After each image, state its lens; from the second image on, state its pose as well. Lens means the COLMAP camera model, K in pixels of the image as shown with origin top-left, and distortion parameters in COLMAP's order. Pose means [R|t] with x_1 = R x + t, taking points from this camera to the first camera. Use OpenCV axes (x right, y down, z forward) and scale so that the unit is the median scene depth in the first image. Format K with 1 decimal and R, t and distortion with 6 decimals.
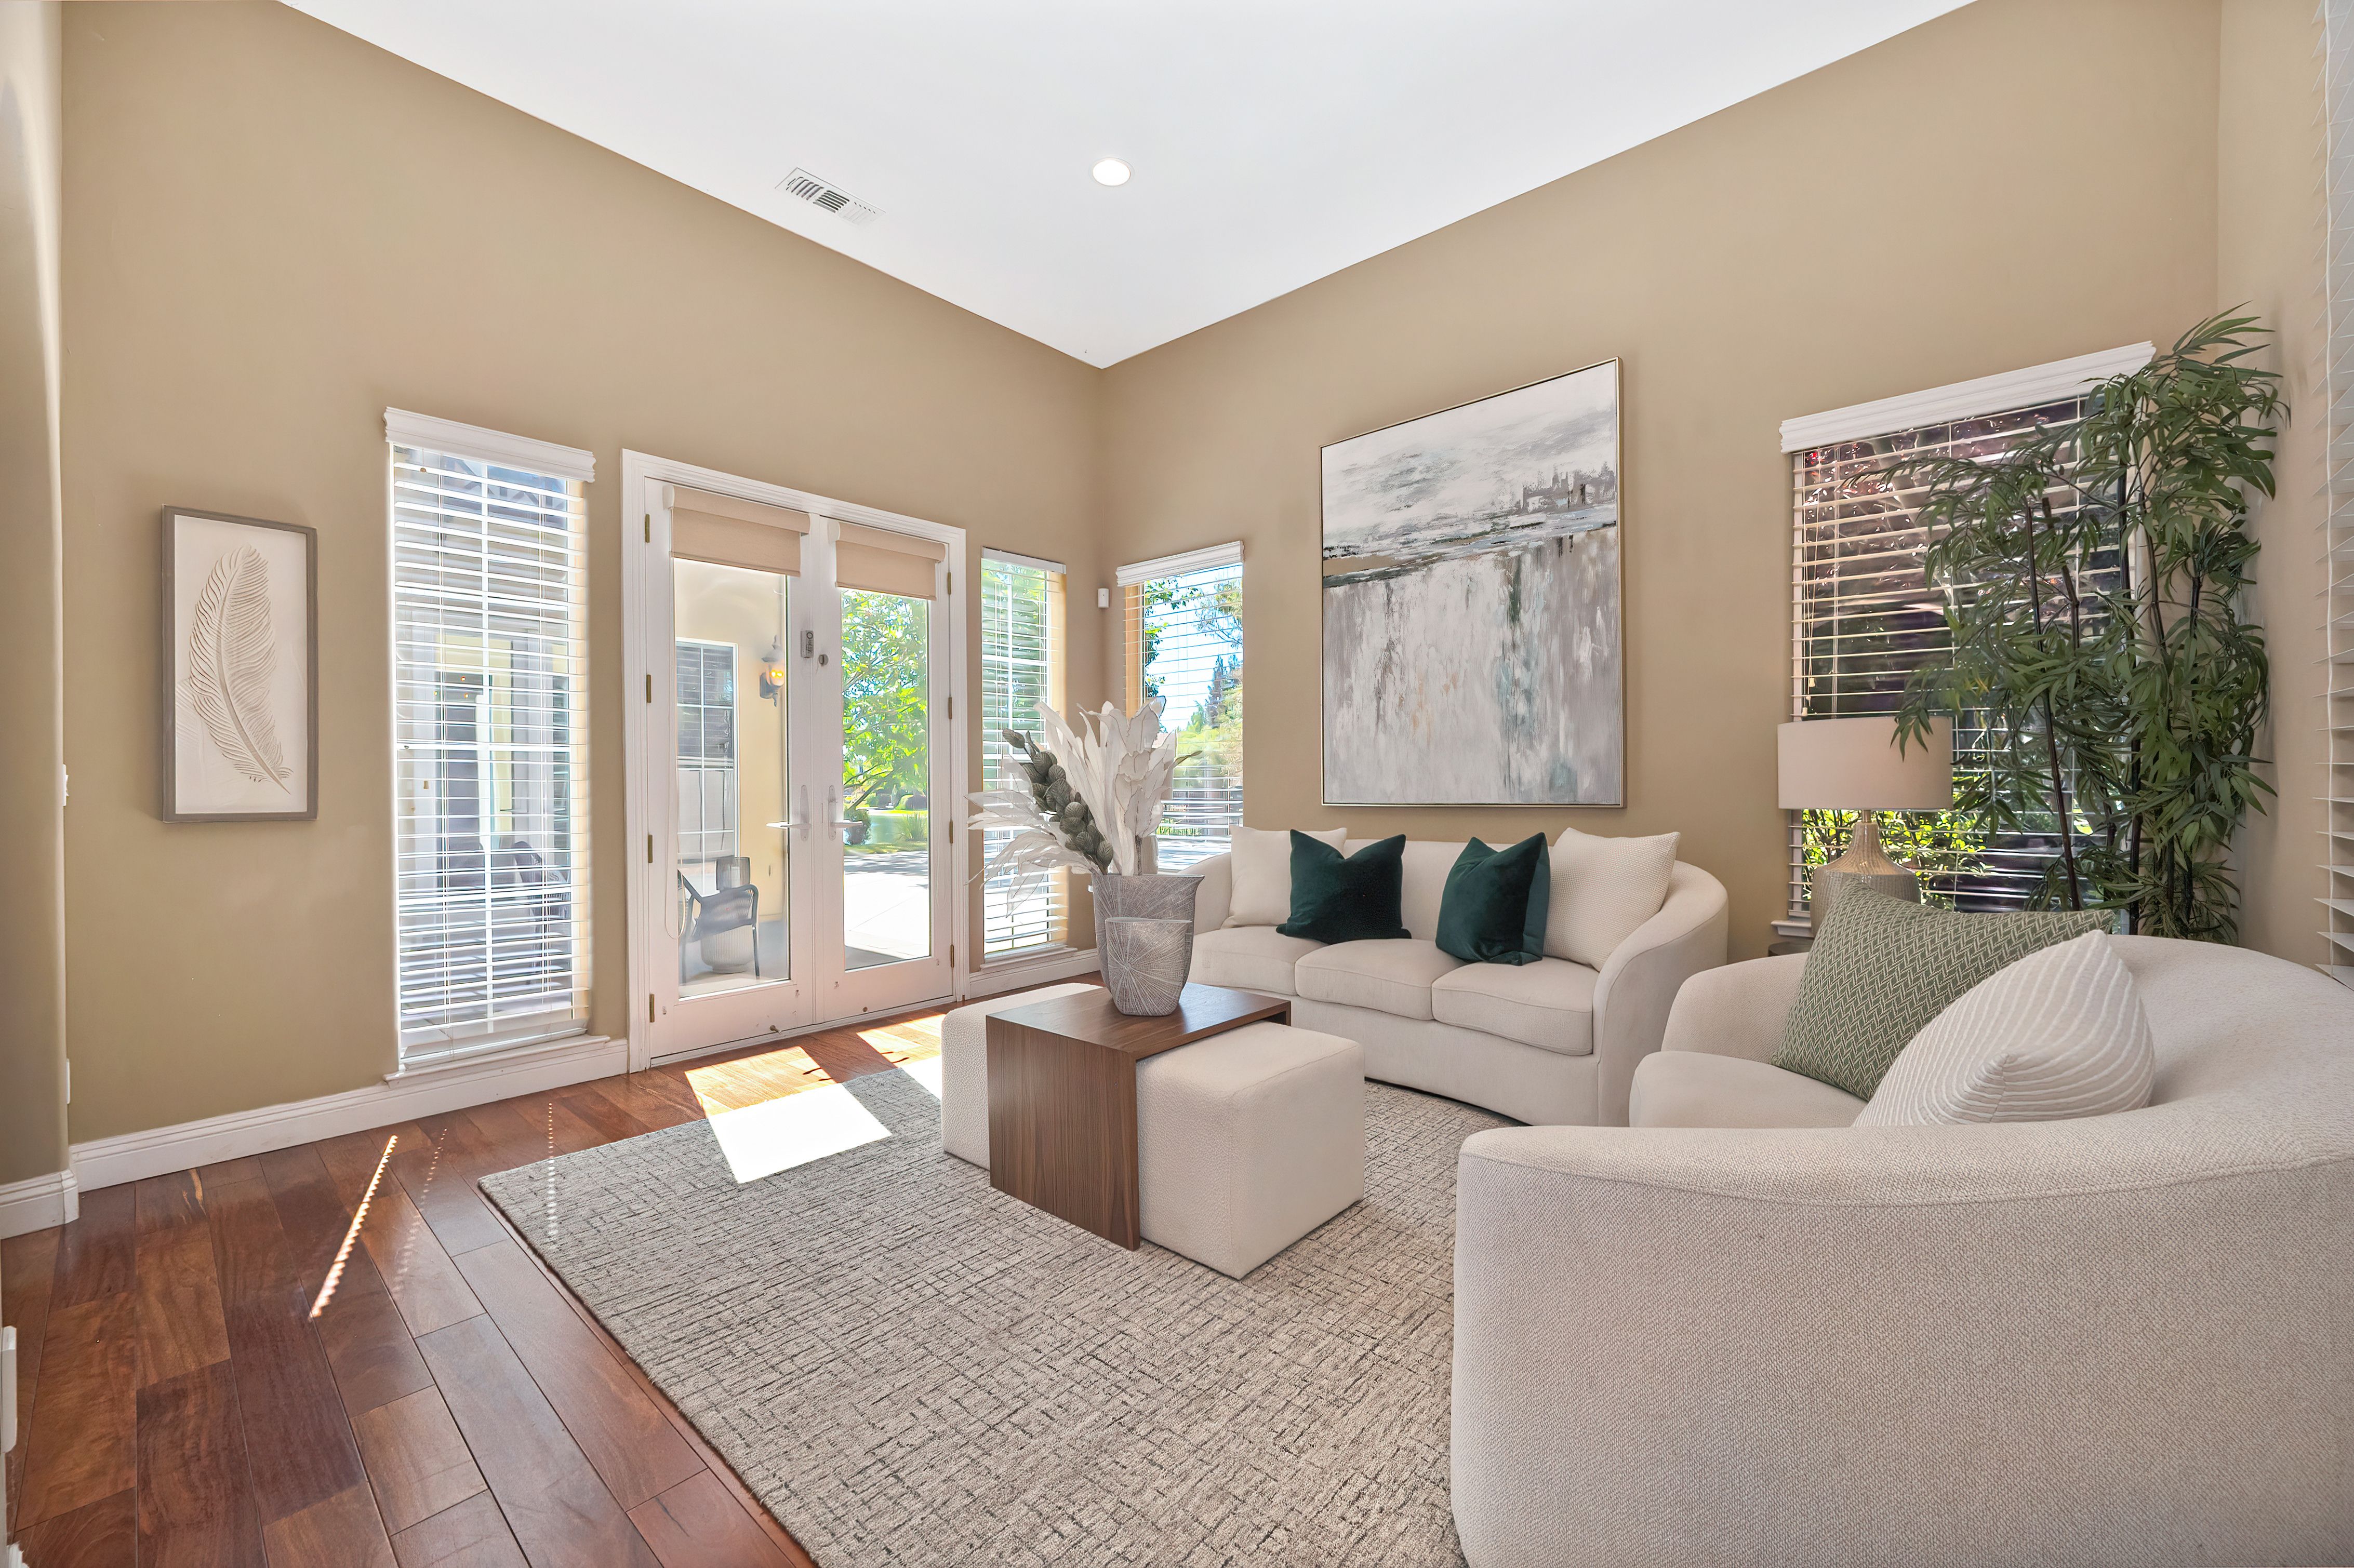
lens RADIAL K [[931.6, 0, 1182.0], [0, 931.6, 781.4], [0, 0, 1]] dist [0.000527, -0.000690]
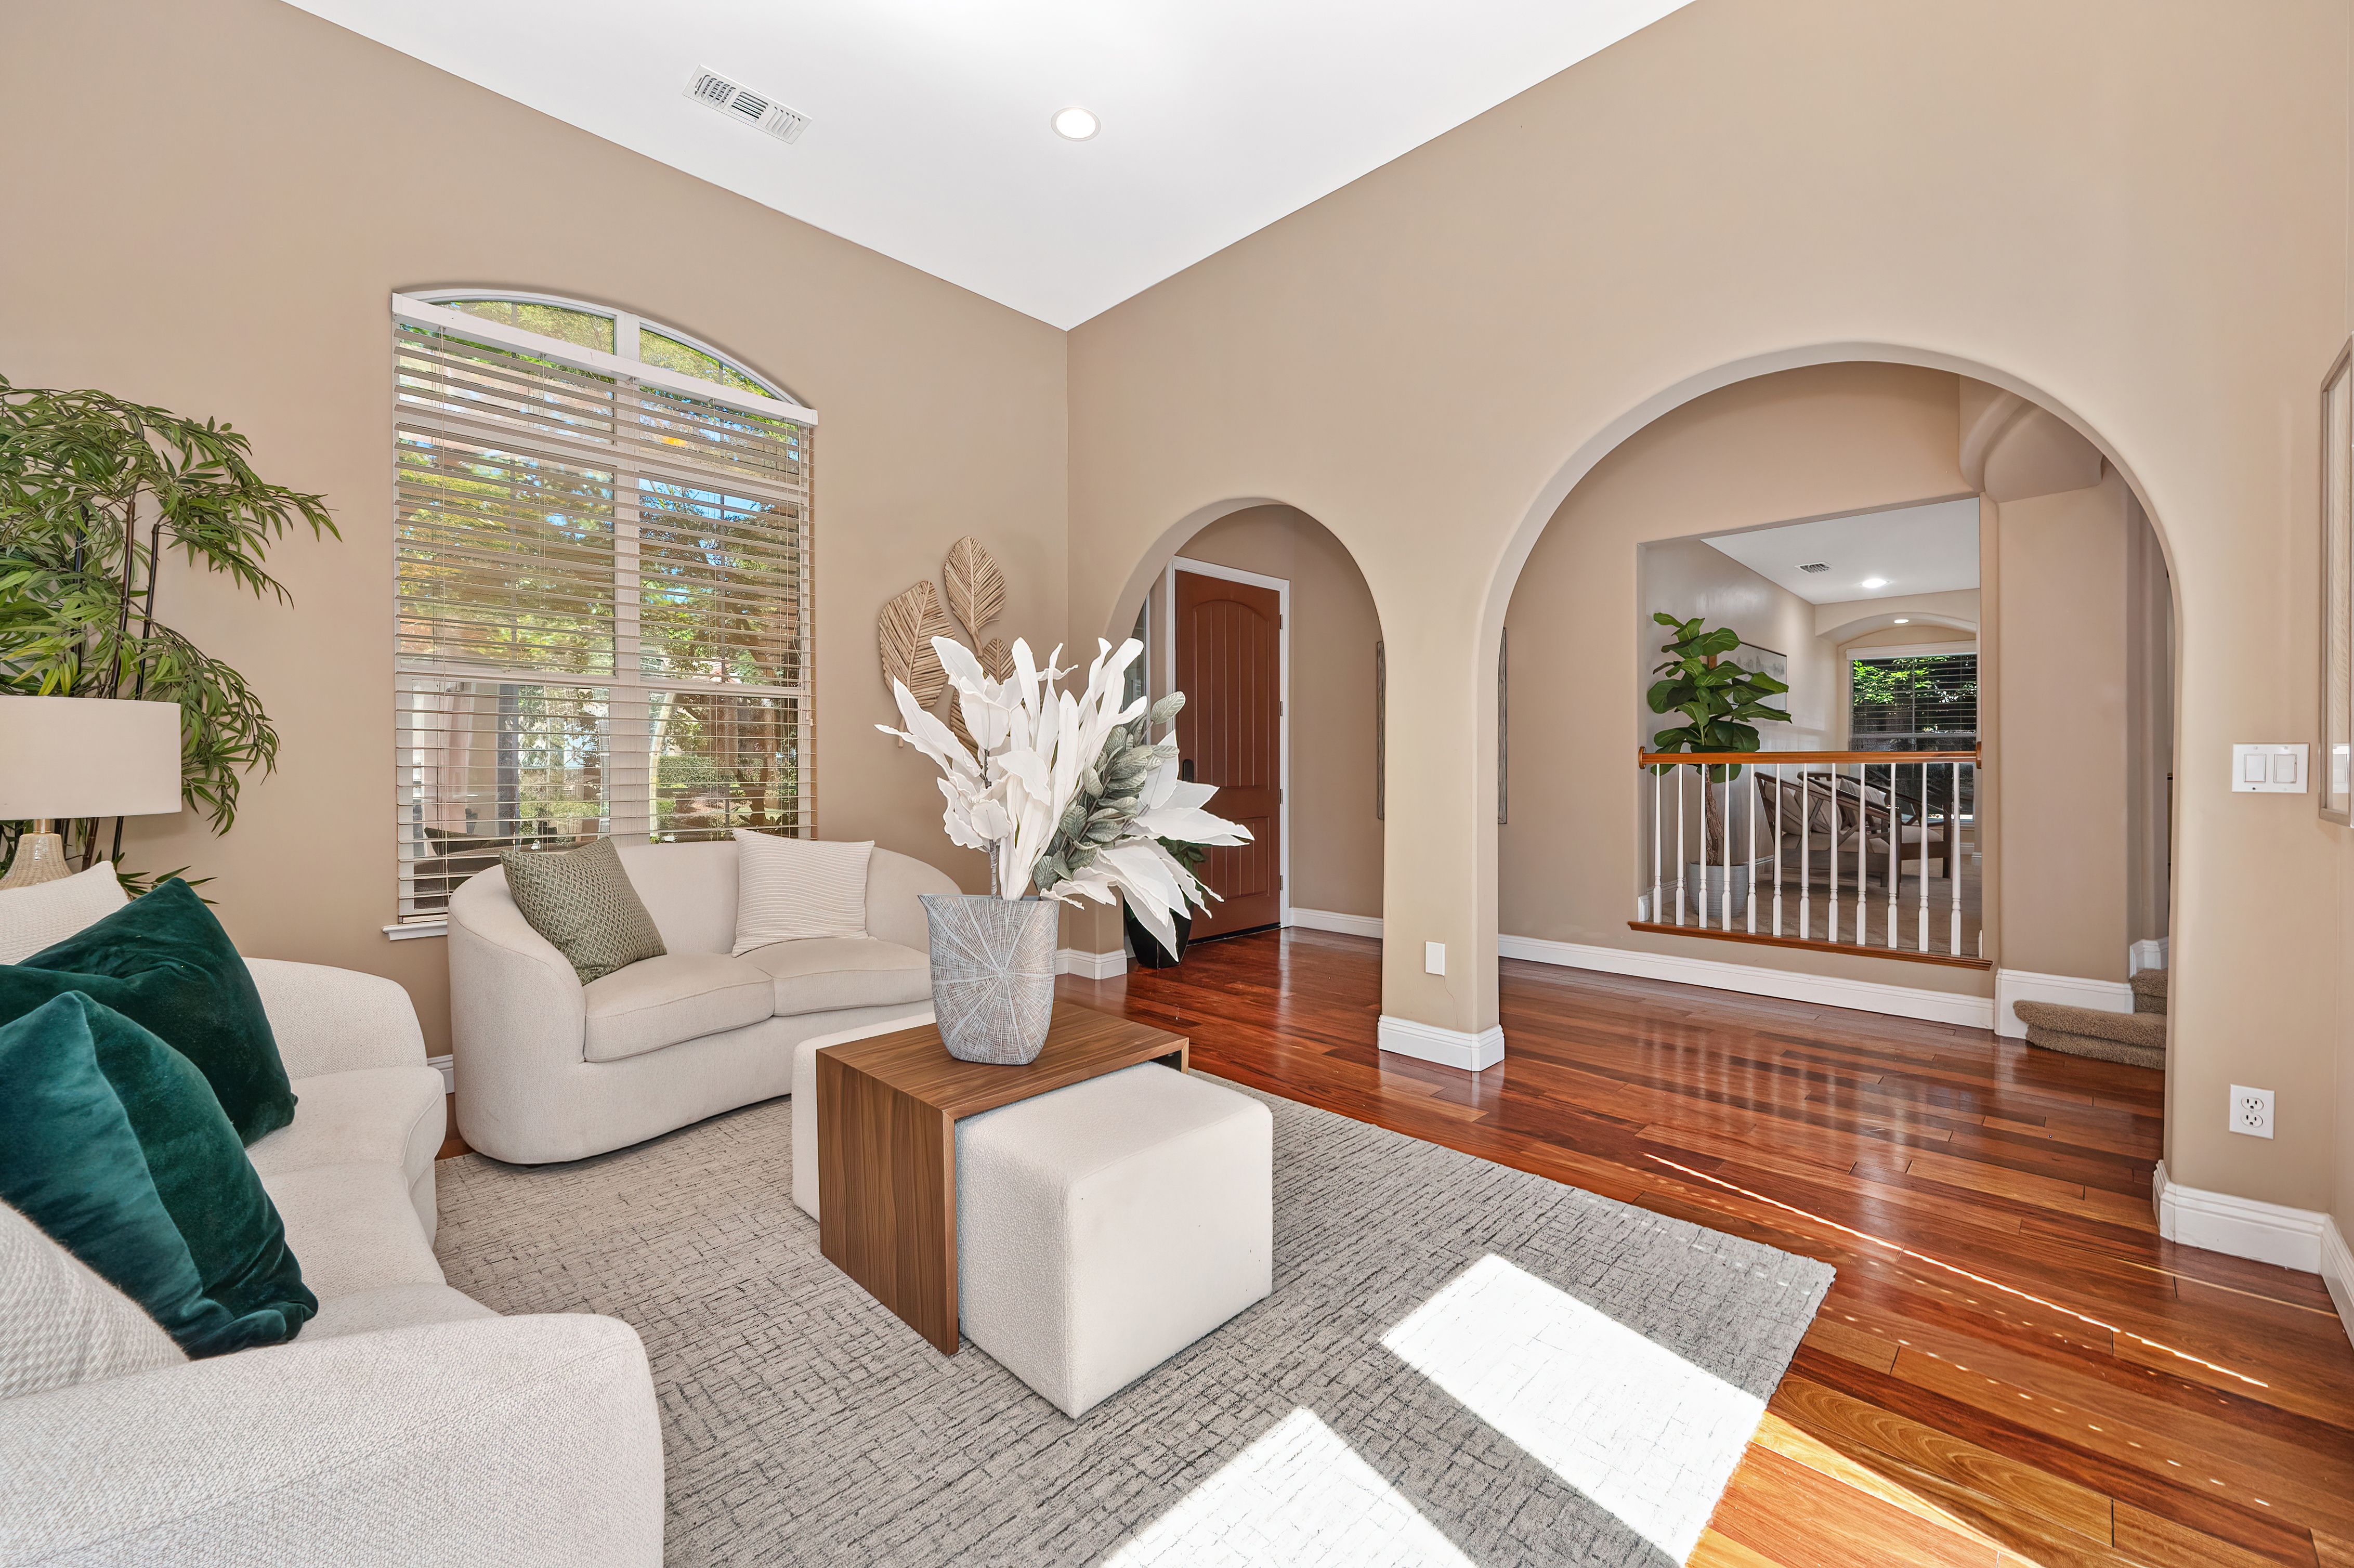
lens RADIAL K [[935.9, 0, 1178.2], [0, 935.9, 776.6], [0, 0, 1]] dist [-0.001220, -0.000376]
pose [[-0.998392, 0.006077, 0.056356, -0.174728], [0.006493, 0.999953, 0.007213, -0.000048], [-0.056310, 0.007568, -0.998385, 1.303939]]
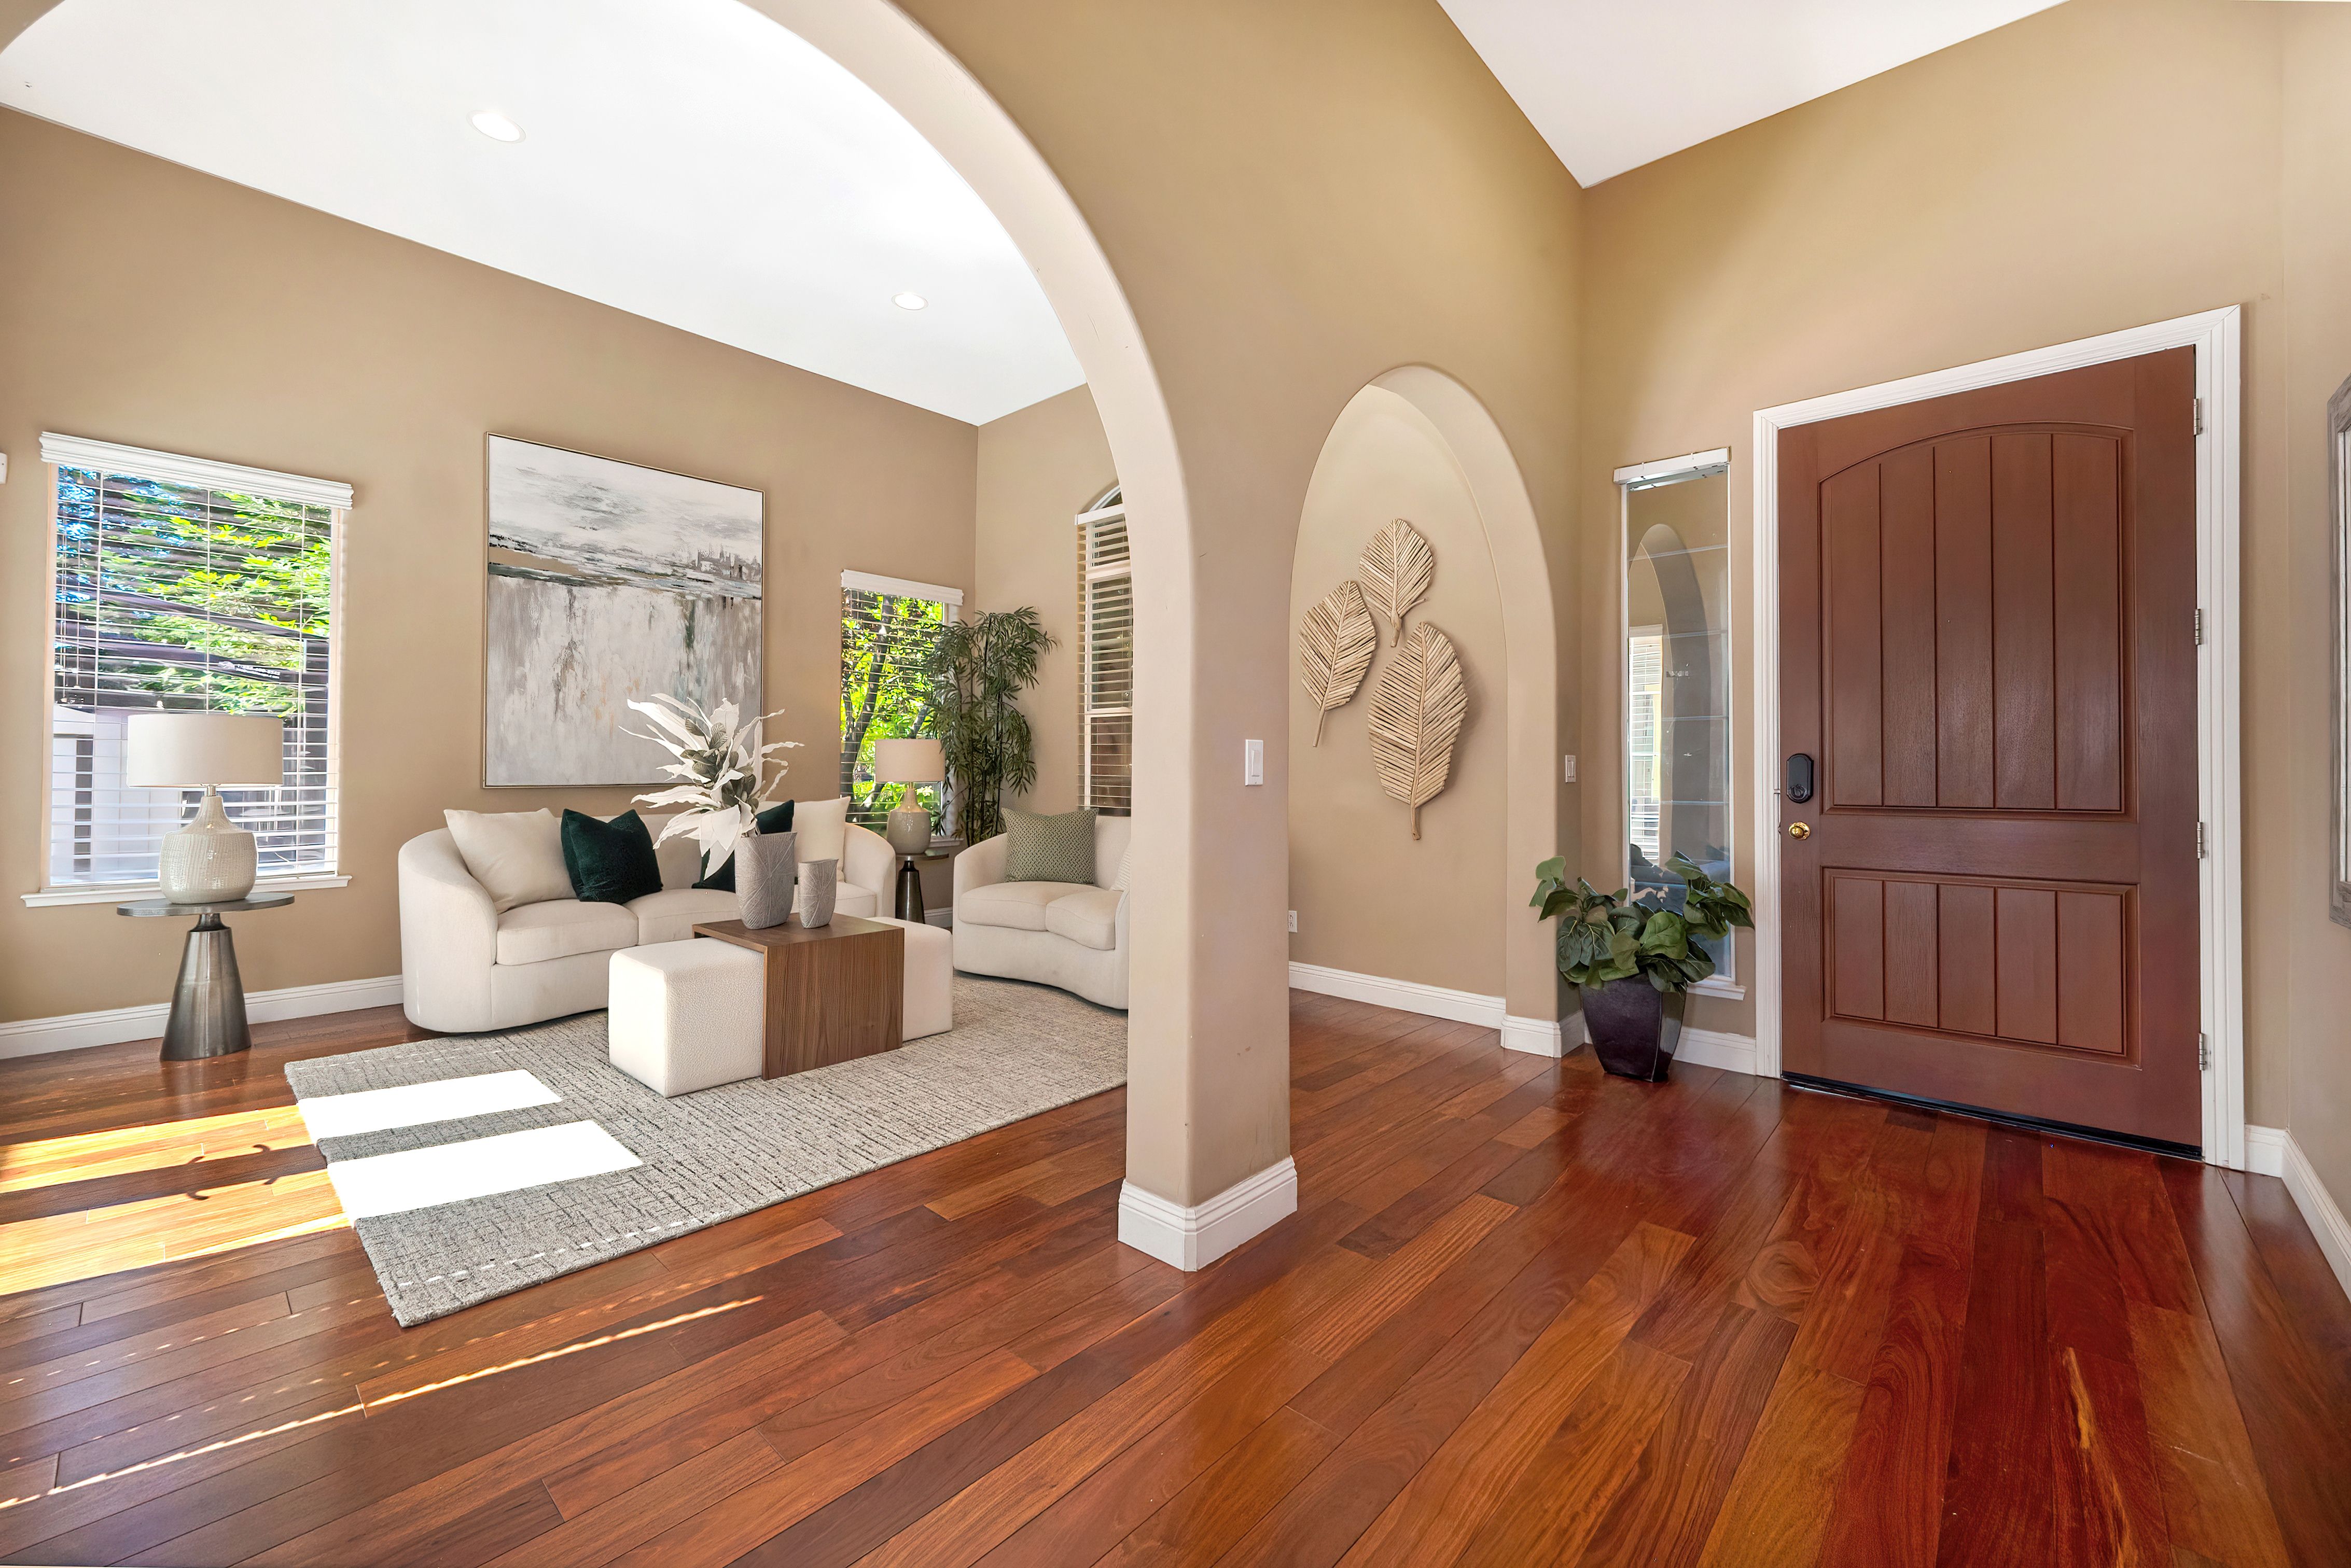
lens RADIAL K [[941.3, 0, 1162.5], [0, 941.3, 759.8], [0, 0, 1]] dist [-0.000656, -0.000198]
pose [[0.025098, 0.015230, 0.999569, -1.040579], [-0.007057, 0.999862, -0.015057, 0.006337], [-0.999660, -0.006676, 0.025202, 0.296010]]
